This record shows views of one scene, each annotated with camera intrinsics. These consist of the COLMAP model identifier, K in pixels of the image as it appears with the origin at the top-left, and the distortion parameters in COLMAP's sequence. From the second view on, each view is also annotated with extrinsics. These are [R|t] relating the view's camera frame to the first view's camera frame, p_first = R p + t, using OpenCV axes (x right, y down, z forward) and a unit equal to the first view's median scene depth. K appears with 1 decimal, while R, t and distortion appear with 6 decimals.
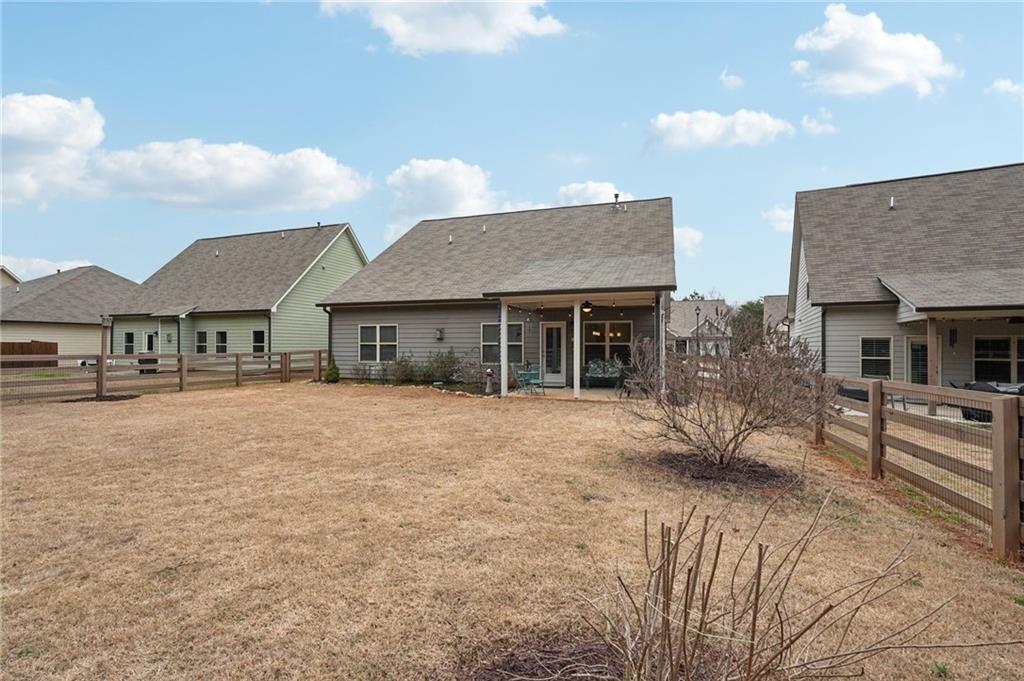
lens RADIAL K [[454.7, 0, 507.4], [0, 454.7, 343.8], [0, 0, 1]] dist [-0.004519, 0.003566]
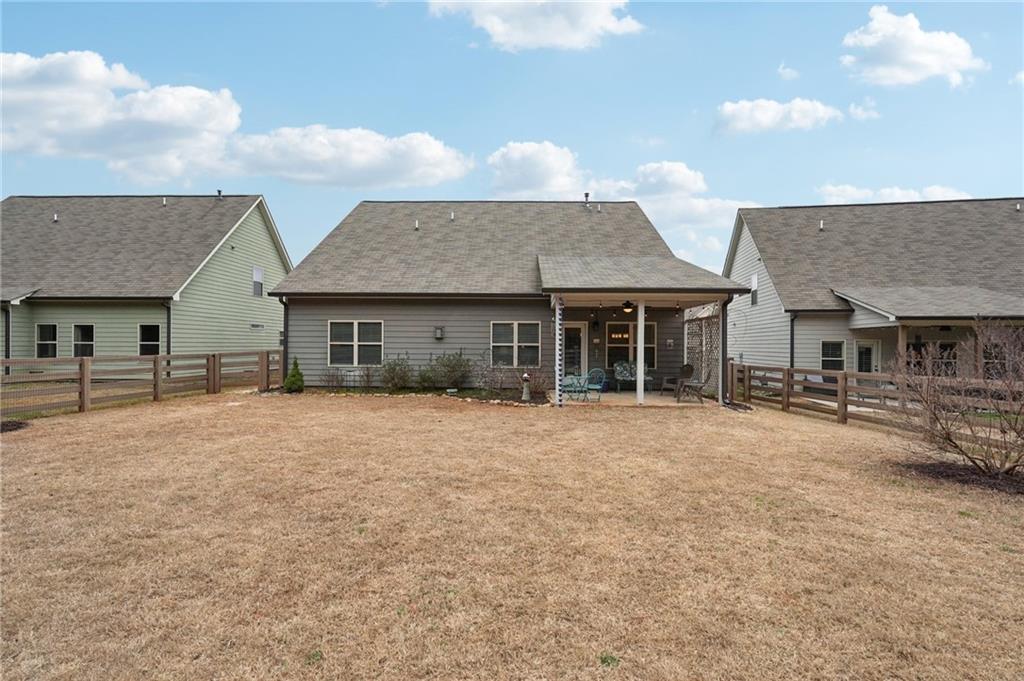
lens RADIAL K [[454.7, 0, 508.5], [0, 454.7, 347.0], [0, 0, 1]] dist [-0.004519, 0.003566]
pose [[0.952584, 0.003246, 0.304259, -0.272005], [-0.005859, 0.999953, 0.007673, -0.002255], [-0.304220, -0.009092, 0.952558, 0.131402]]
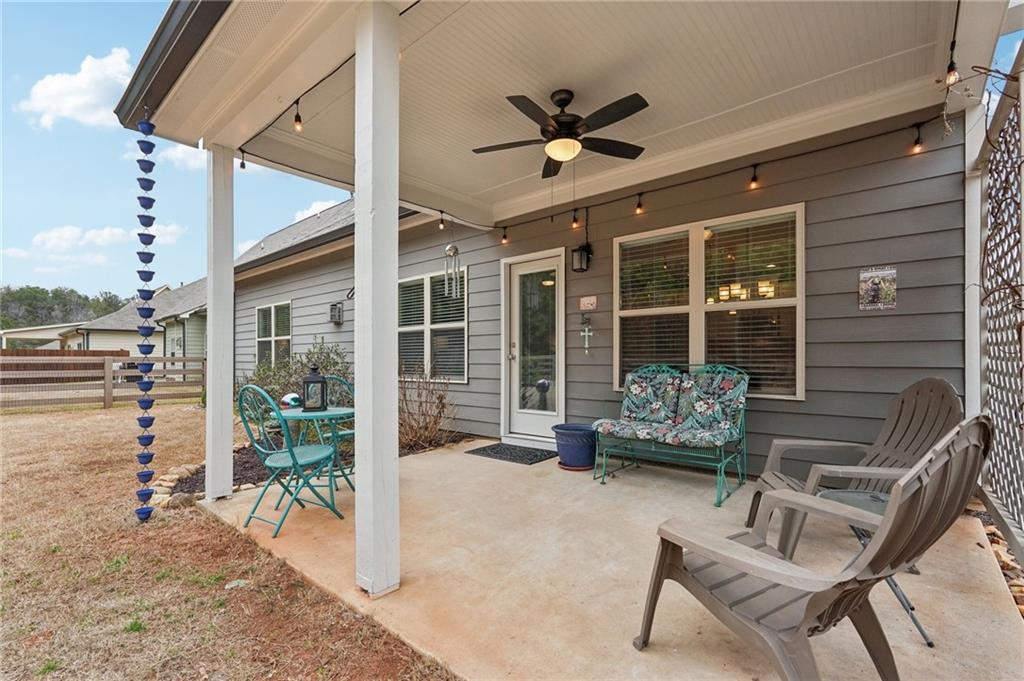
lens RADIAL K [[454.7, 0, 515.4], [0, 454.7, 363.5], [0, 0, 1]] dist [-0.004519, 0.003566]
pose [[0.932803, 0.002646, -0.360377, 0.182984], [0.000727, 0.999957, 0.009224, 0.024931], [0.360386, -0.008866, 0.932761, 0.599890]]
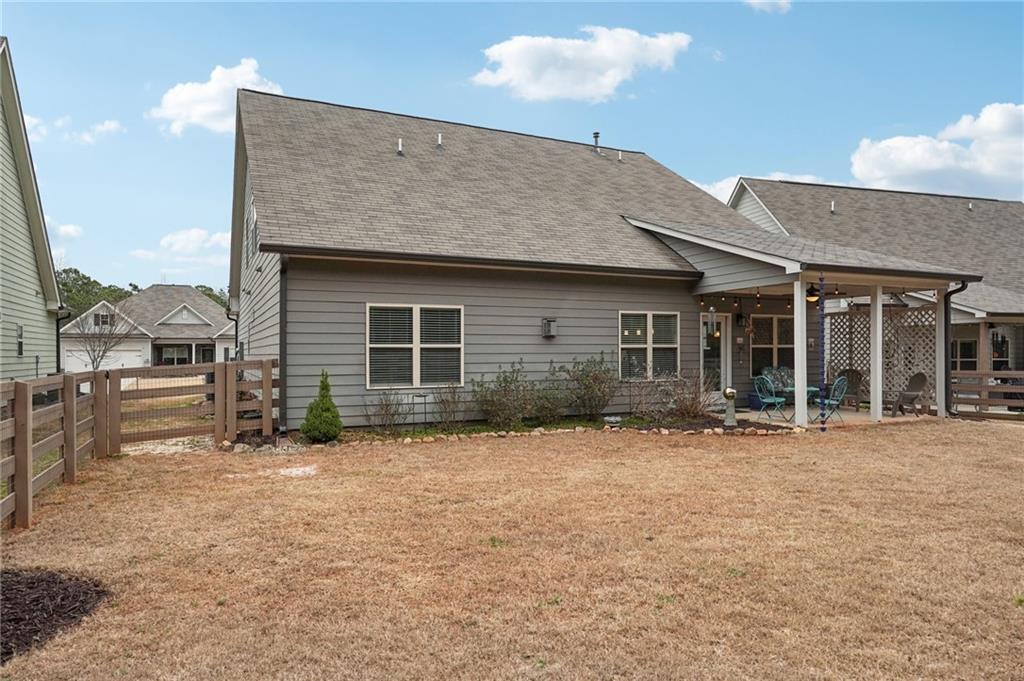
lens RADIAL K [[635.5, 0, 508.2], [0, 635.5, 343.9], [0, 0, 1]] dist [0.021053, 0.001647]
pose [[0.717039, 0.001514, 0.697032, -0.667047], [0.001283, 0.999993, -0.003491, -0.000534], [-0.697032, 0.003398, 0.717032, 0.477382]]
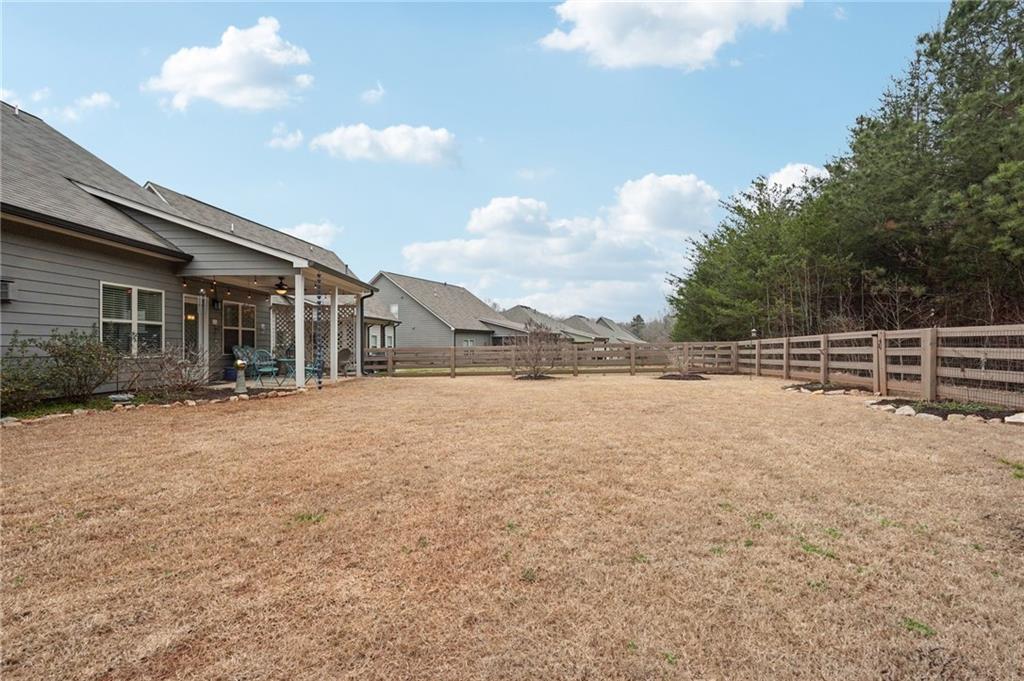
lens RADIAL K [[454.7, 0, 508.5], [0, 454.7, 344.8], [0, 0, 1]] dist [-0.004519, 0.003566]
pose [[-0.321036, -0.001828, 0.947065, -0.652509], [-0.009039, 0.999959, -0.001134, 0.023001], [-0.947024, -0.008924, -0.321039, 0.664793]]
